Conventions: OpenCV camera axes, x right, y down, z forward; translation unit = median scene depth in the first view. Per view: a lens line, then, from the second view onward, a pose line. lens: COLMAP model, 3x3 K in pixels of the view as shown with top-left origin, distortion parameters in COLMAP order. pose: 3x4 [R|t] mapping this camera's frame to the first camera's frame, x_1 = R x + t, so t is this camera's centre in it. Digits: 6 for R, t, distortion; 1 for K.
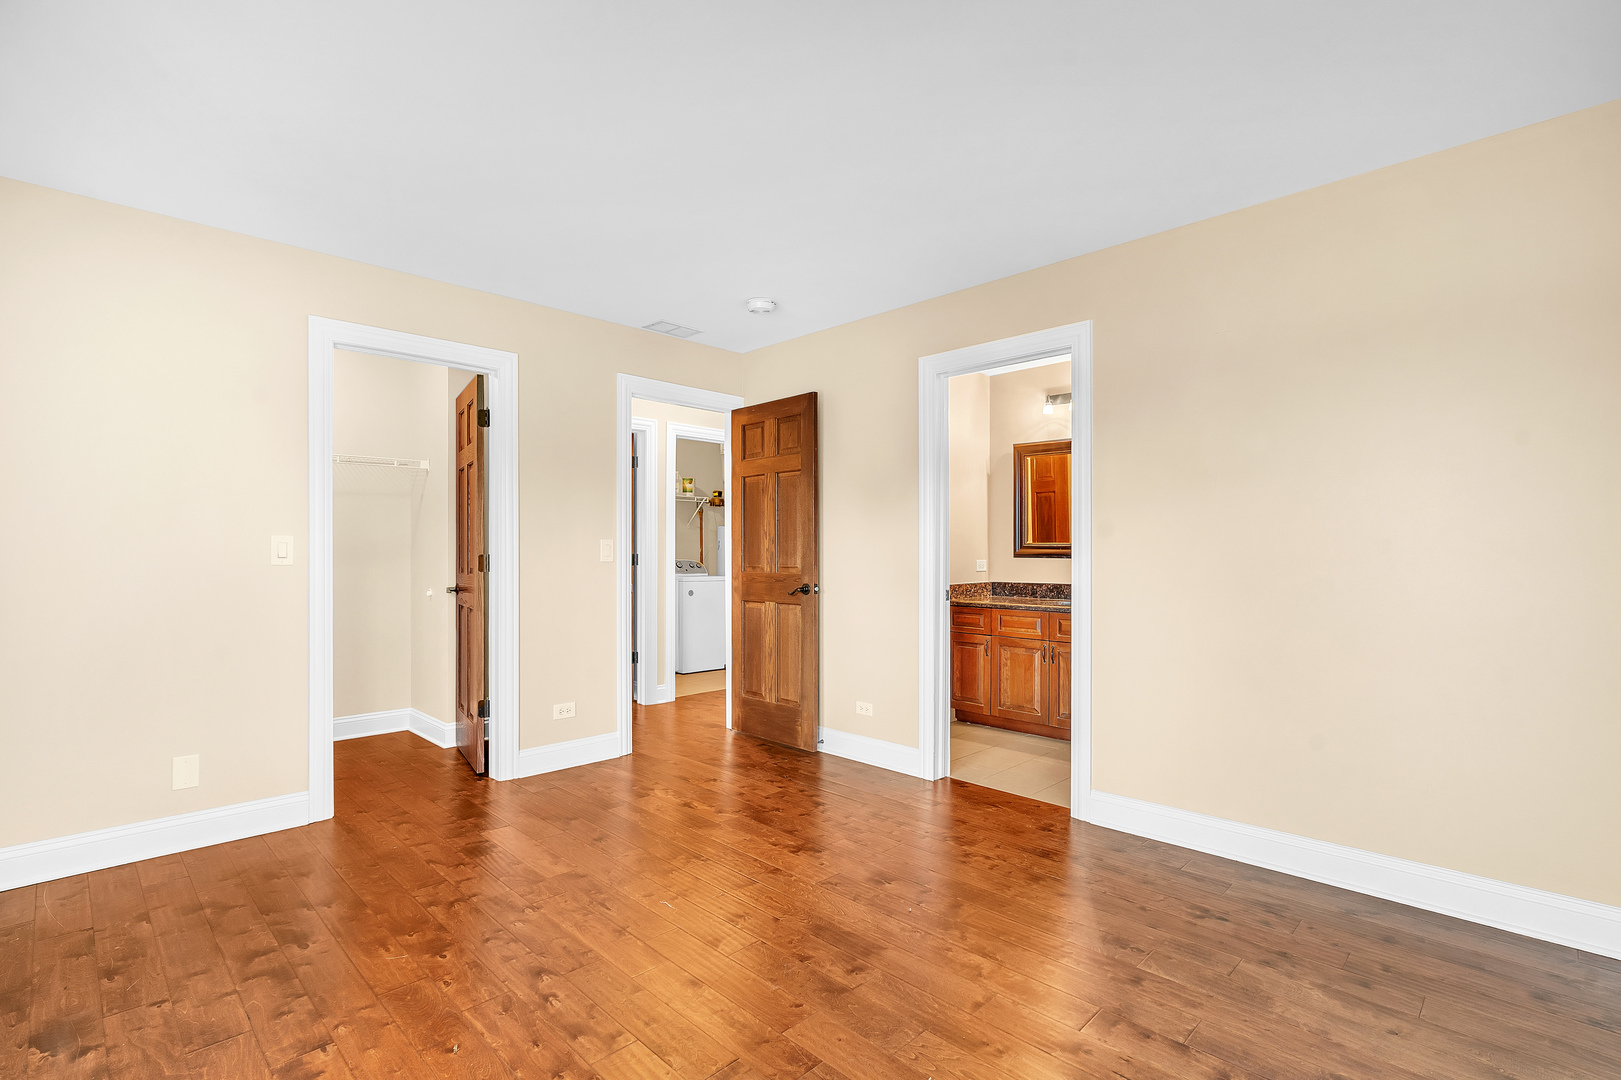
lens RADIAL K [[749.6, 0, 815.0], [0, 749.6, 552.0], [0, 0, 1]] dist [0.000249, 0.000069]
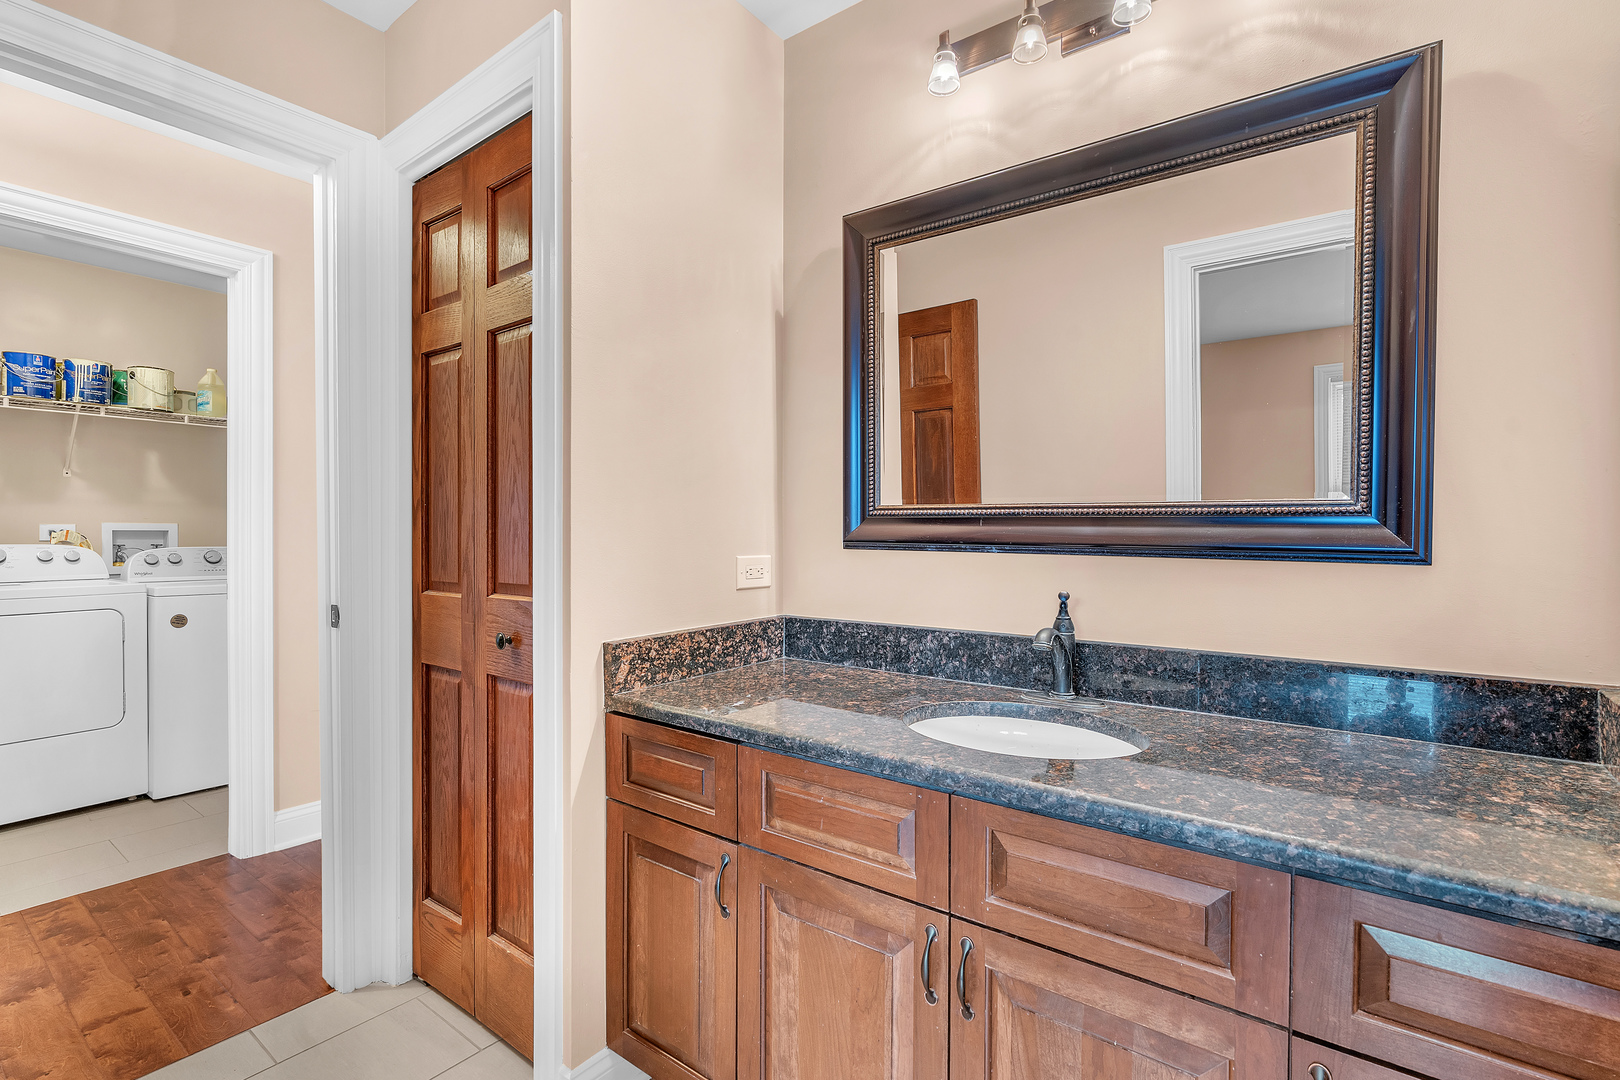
lens RADIAL K [[749.1, 0, 806.3], [0, 749.1, 536.6], [0, 0, 1]] dist [0.000249, 0.000069]
pose [[0.991327, 0.000024, 0.131417, 0.209695], [-0.000943, 0.999976, 0.006929, -0.000216], [-0.131413, -0.006993, 0.991303, 0.684917]]
